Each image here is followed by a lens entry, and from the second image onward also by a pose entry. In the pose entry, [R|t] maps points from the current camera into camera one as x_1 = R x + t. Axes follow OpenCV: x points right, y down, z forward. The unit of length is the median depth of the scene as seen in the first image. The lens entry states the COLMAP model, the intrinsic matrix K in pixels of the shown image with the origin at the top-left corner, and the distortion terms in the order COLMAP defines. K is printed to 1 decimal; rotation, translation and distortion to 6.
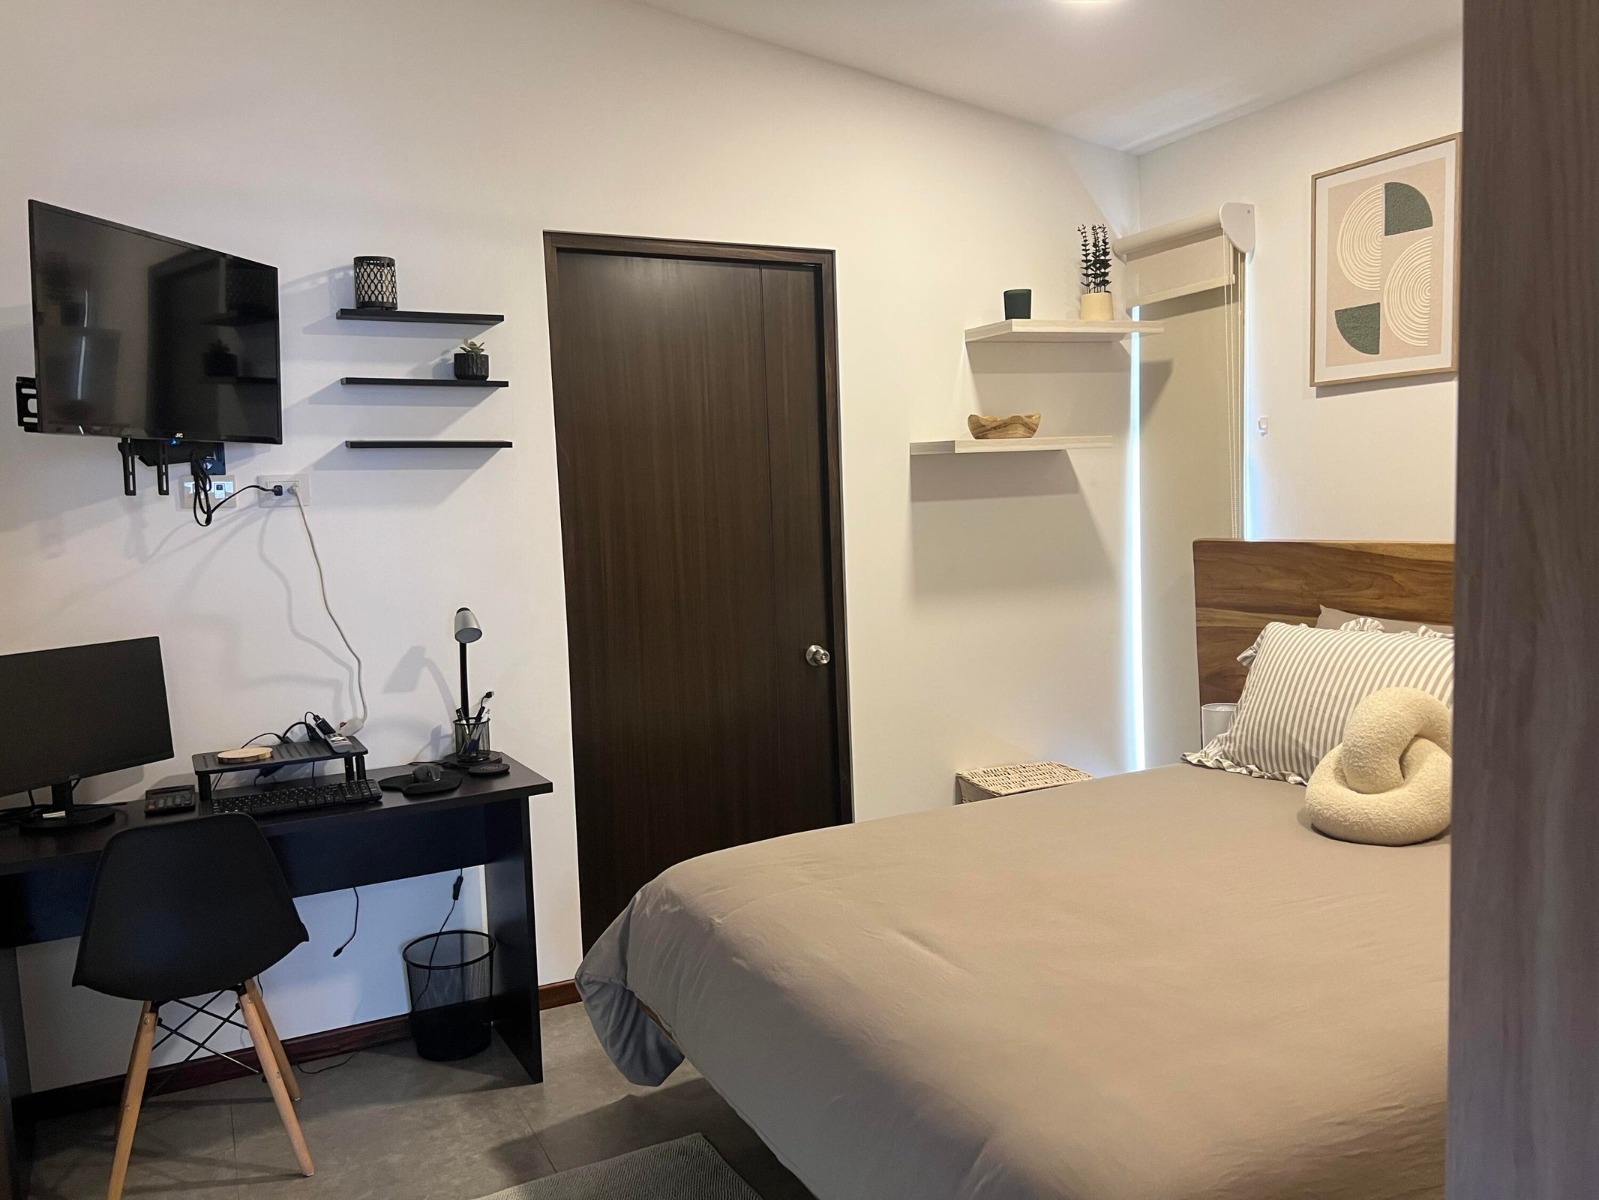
lens RADIAL K [[1237.4, 0, 799.5], [0, 1237.4, 600.0], [0, 0, 1]] dist [0.002820, 0.001081]
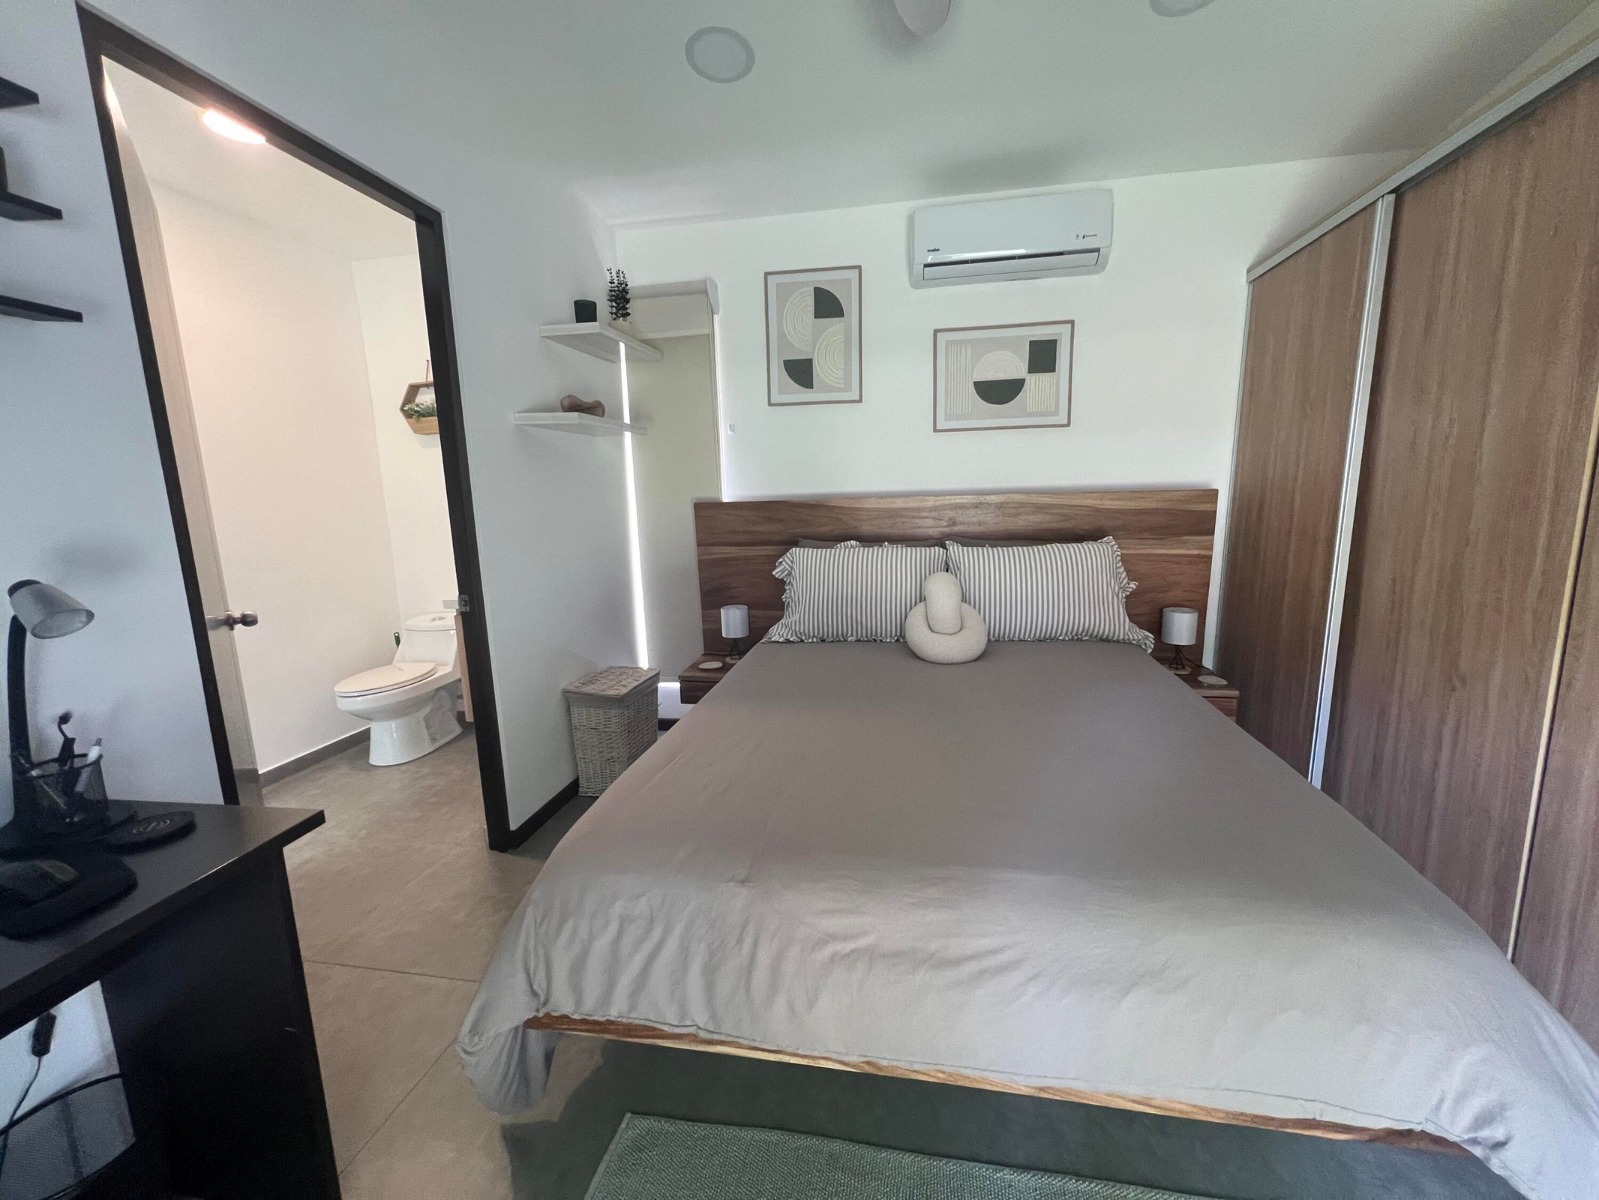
lens RADIAL K [[634.4, 0, 803.9], [0, 634.4, 595.1], [0, 0, 1]] dist [0.000791, 0.000532]
pose [[0.603347, -0.103545, 0.790728, -0.256475], [0.062385, 0.994625, 0.082644, 0.009762], [-0.795035, -0.000534, 0.606563, 0.470767]]
